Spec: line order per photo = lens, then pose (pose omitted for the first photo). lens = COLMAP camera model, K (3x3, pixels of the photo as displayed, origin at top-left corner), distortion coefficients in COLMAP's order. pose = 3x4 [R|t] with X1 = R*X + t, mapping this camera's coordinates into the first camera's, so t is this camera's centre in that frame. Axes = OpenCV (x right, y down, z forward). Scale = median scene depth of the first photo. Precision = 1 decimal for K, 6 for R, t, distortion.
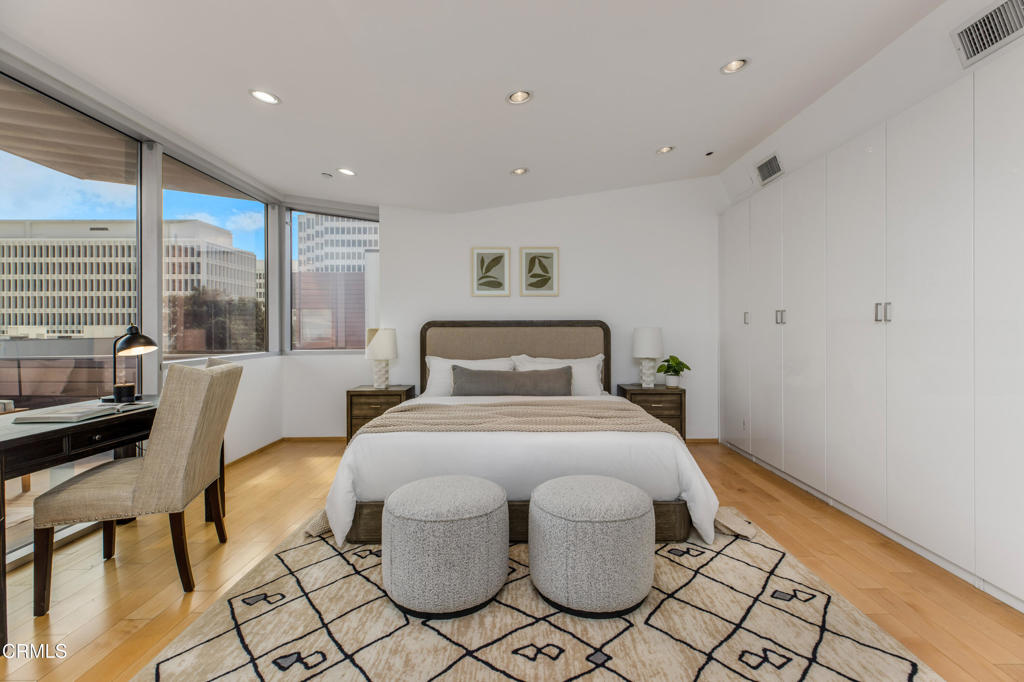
lens RADIAL K [[443.4, 0, 513.9], [0, 443.4, 331.4], [0, 0, 1]] dist [0.002383, -0.000322]
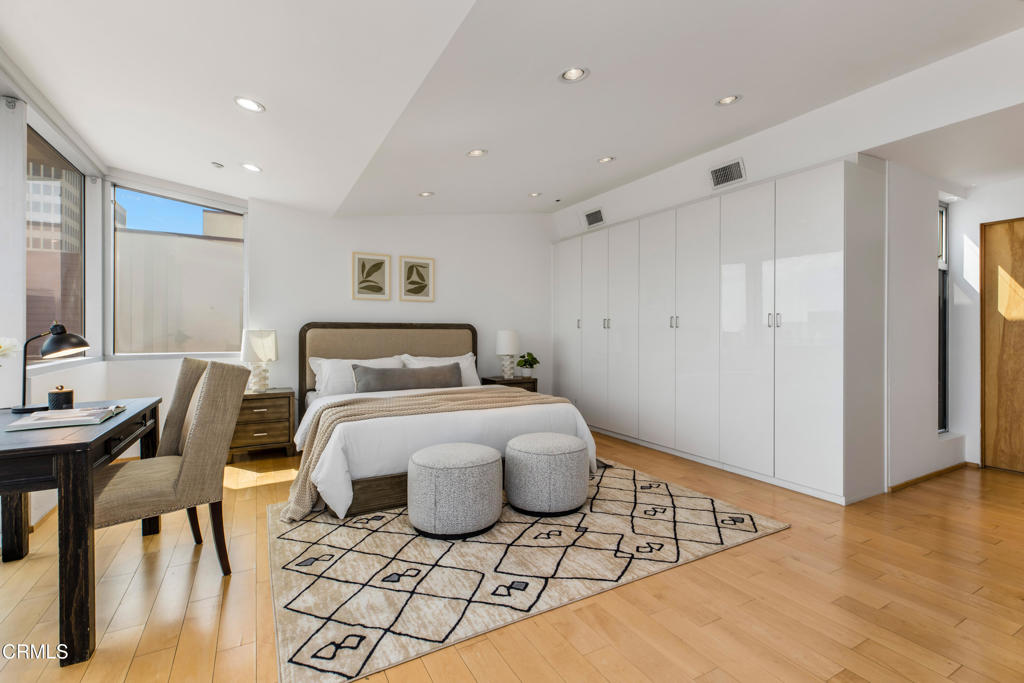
lens RADIAL K [[458.6, 0, 513.1], [0, 458.6, 335.3], [0, 0, 1]] dist [0.002249, 0.000228]
pose [[0.879271, 0.001998, 0.476318, -0.394982], [-0.002803, 0.999996, 0.000980, 0.005134], [-0.476314, -0.002196, 0.879273, -0.177004]]
